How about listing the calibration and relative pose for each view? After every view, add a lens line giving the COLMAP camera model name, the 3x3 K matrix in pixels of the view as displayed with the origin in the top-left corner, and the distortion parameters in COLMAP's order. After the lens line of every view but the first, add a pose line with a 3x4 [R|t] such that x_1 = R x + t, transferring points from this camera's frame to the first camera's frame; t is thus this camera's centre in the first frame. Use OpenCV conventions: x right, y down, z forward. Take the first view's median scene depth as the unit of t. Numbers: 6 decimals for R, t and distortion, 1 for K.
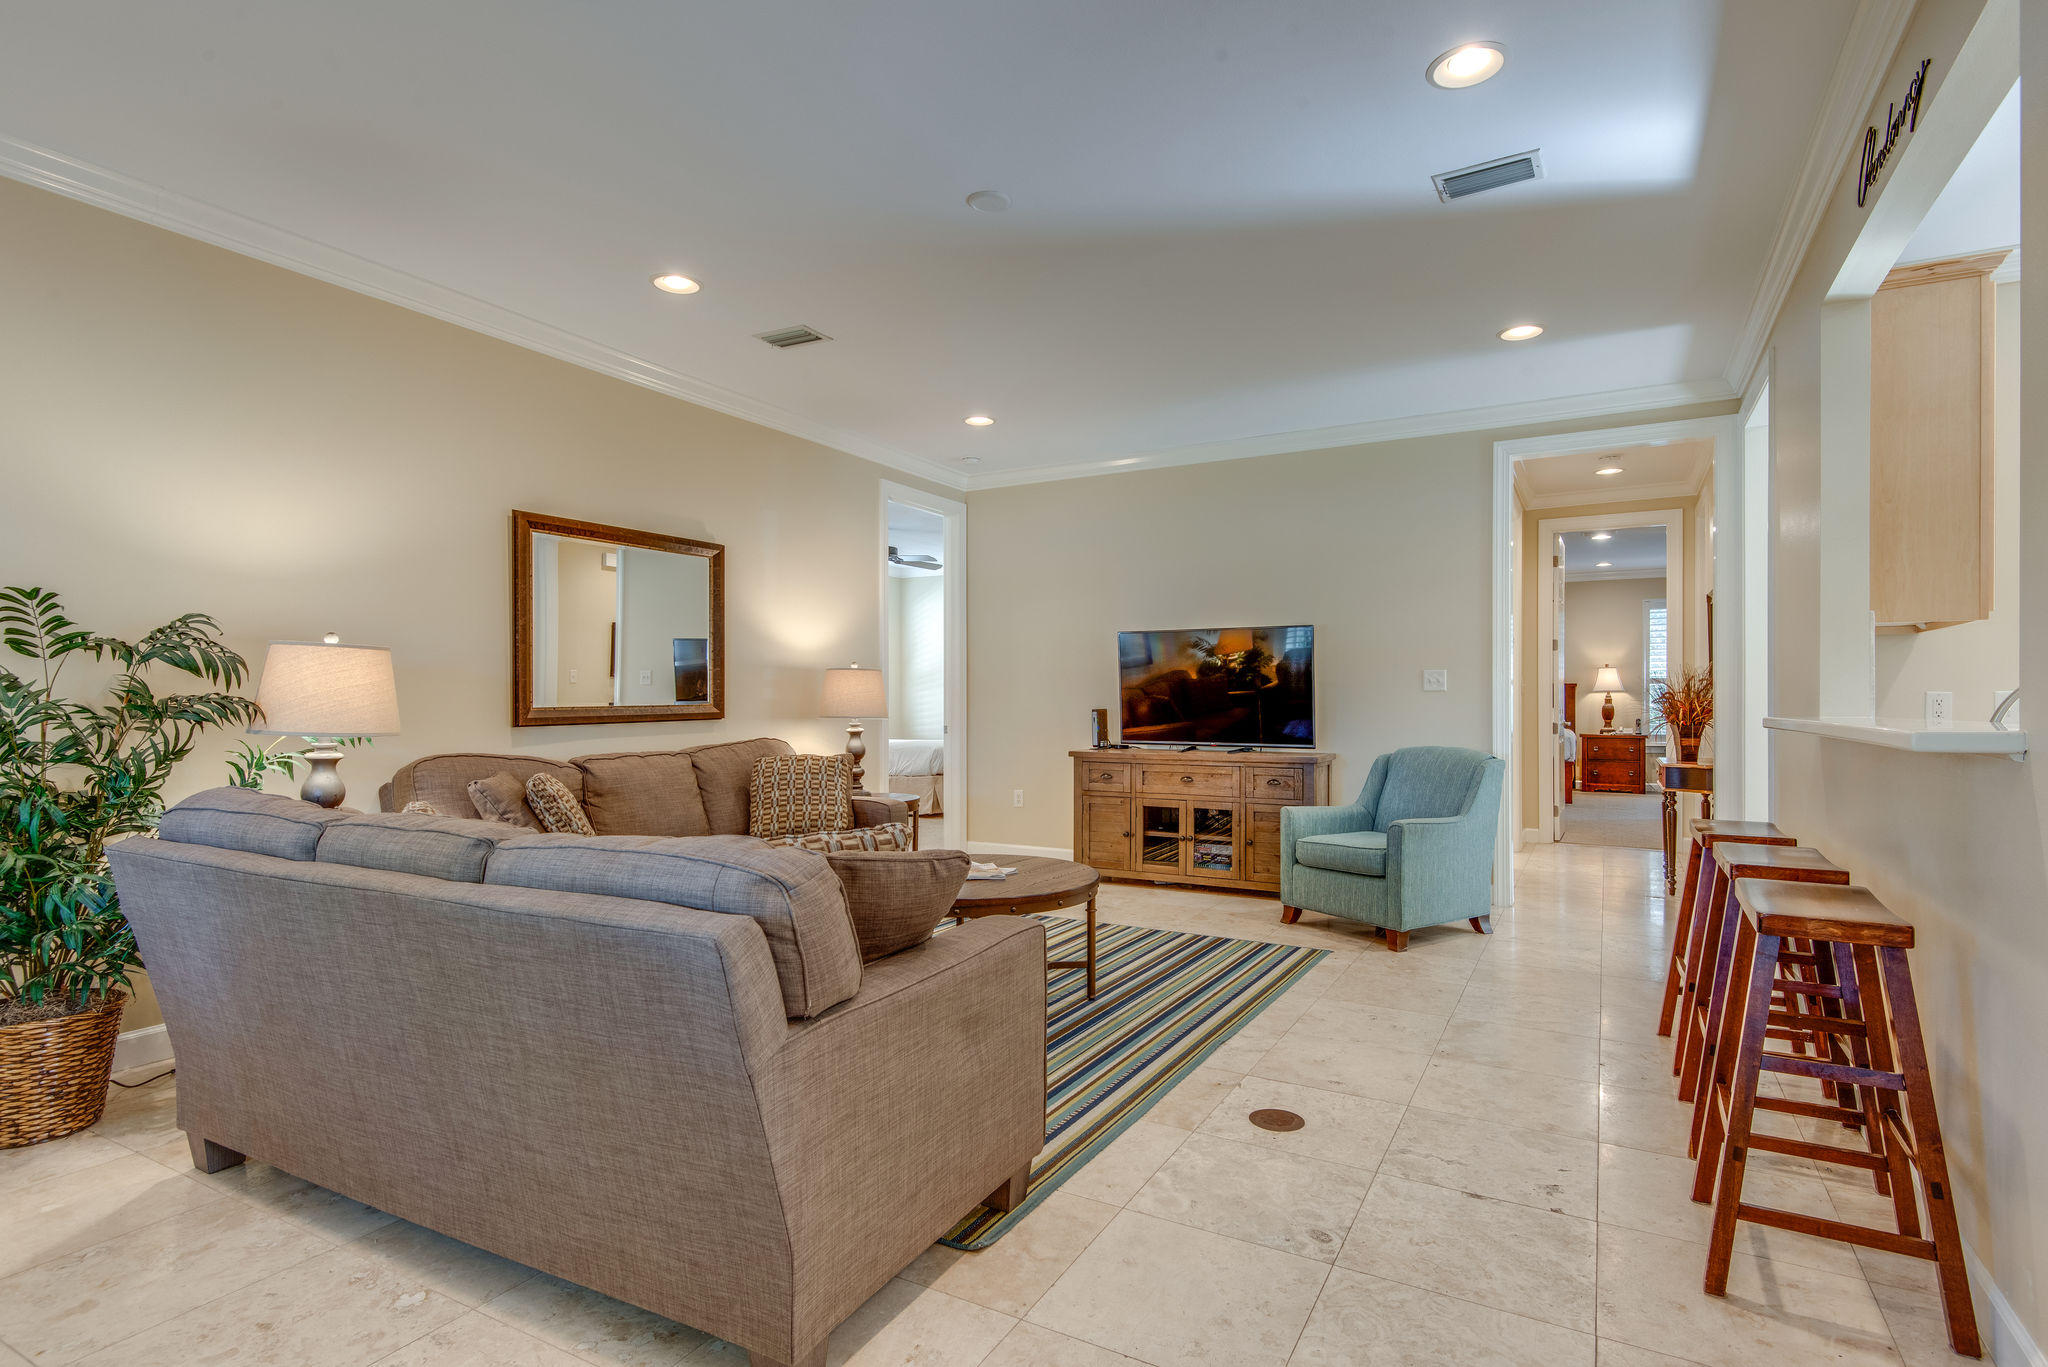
lens RADIAL K [[1066.4, 0, 1027.8], [0, 1066.4, 693.7], [0, 0, 1]] dist [0.037019, -0.019272]
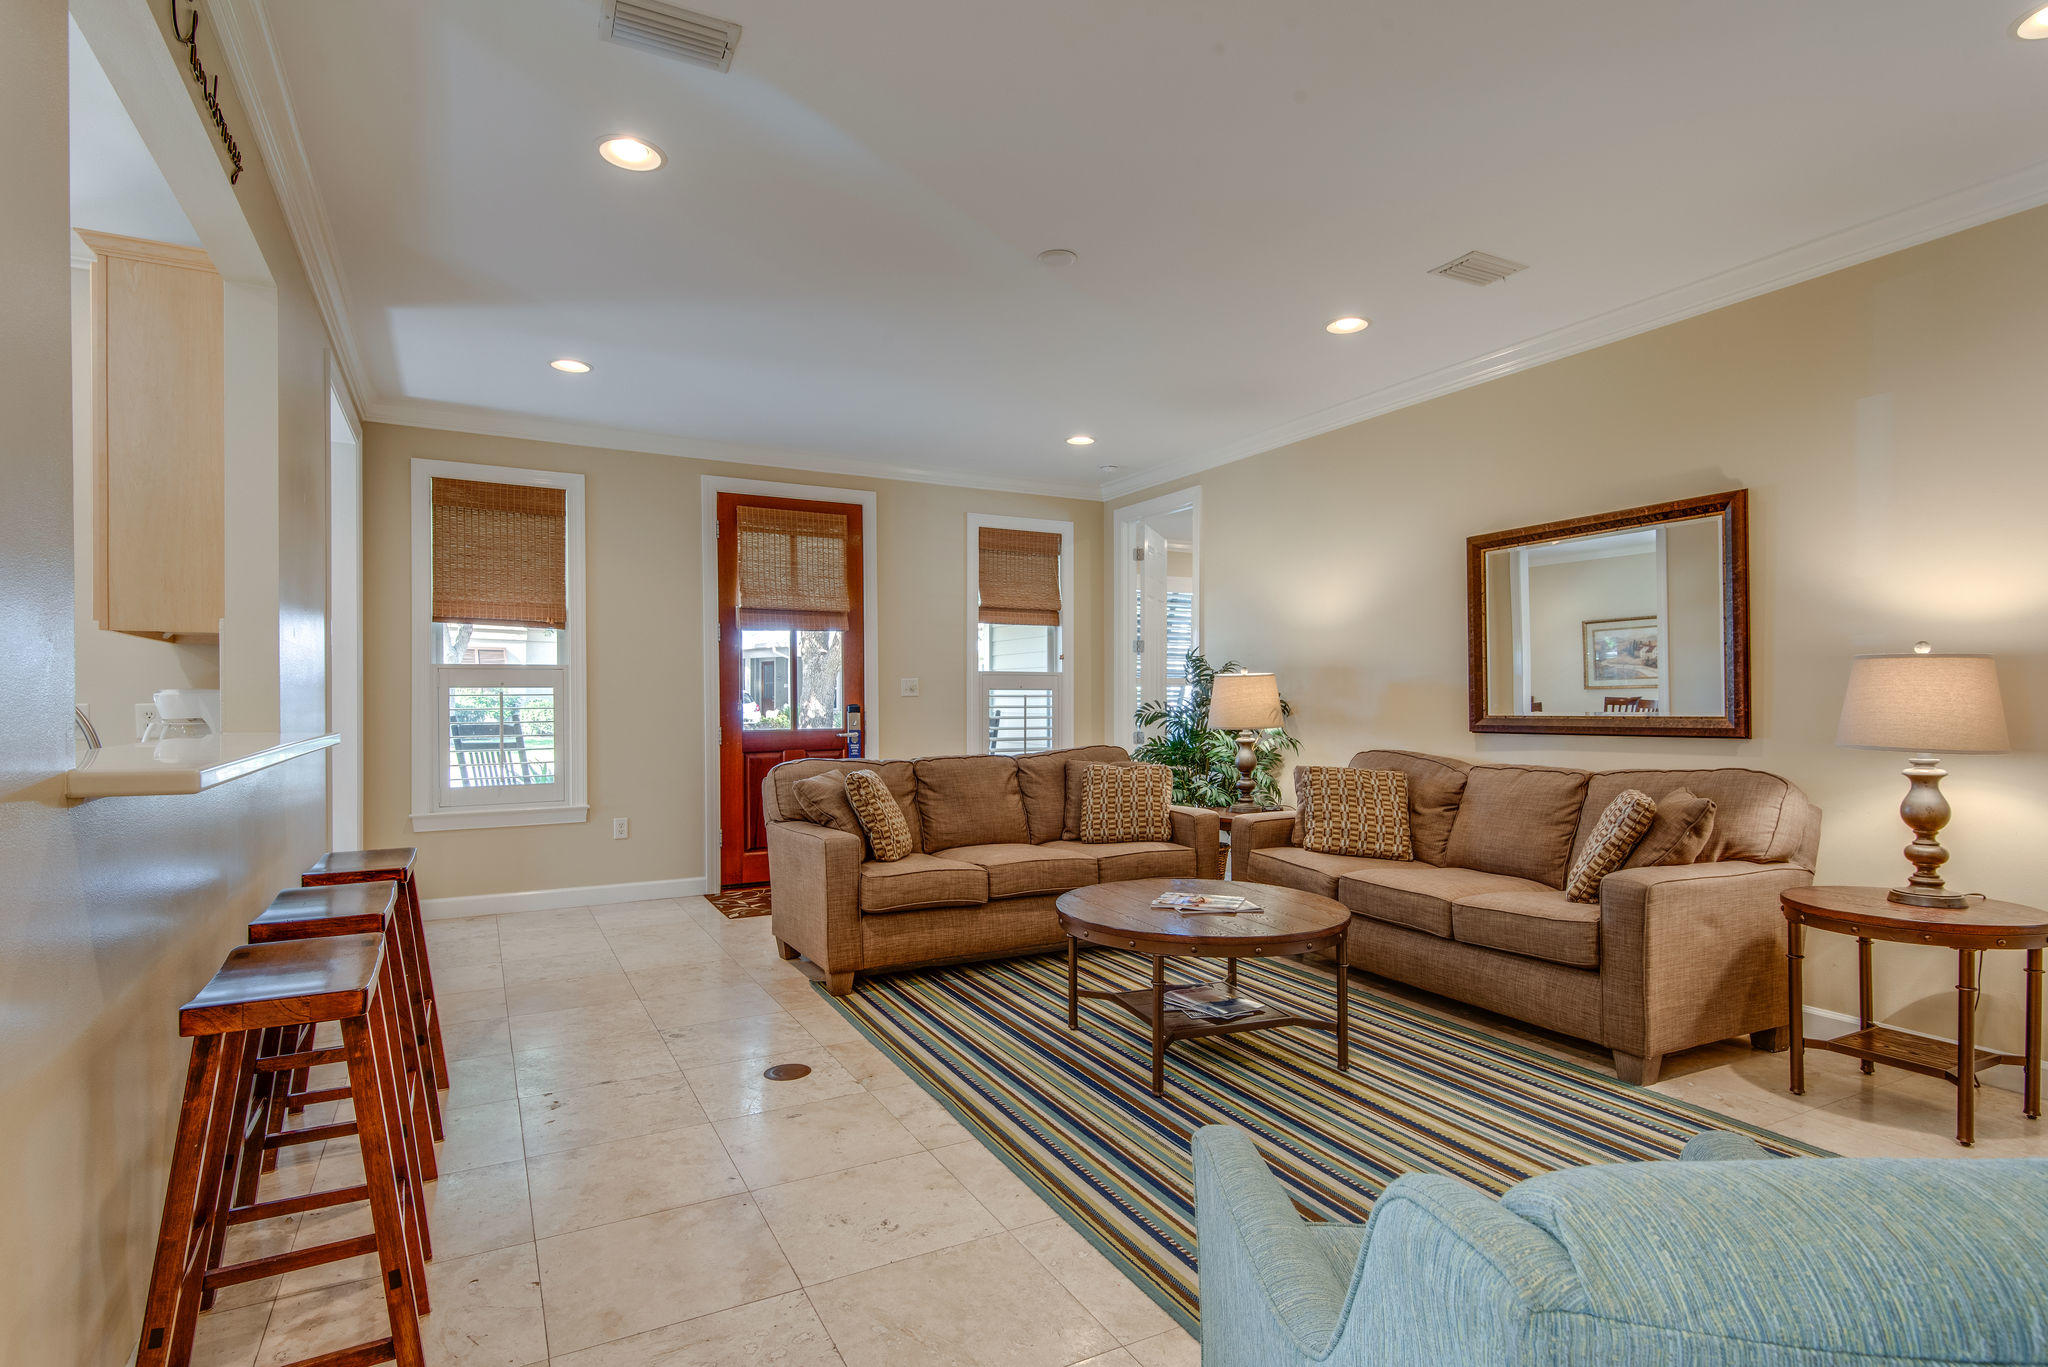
lens RADIAL K [[1015.8, 0, 999.0], [0, 1015.8, 691.6], [0, 0, 1]] dist [0.022379, -0.001696]
pose [[-0.565469, -0.003320, -0.824763, 0.879242], [0.006228, 0.999946, -0.008296, -0.006935], [0.824746, -0.009827, -0.565418, 1.570748]]
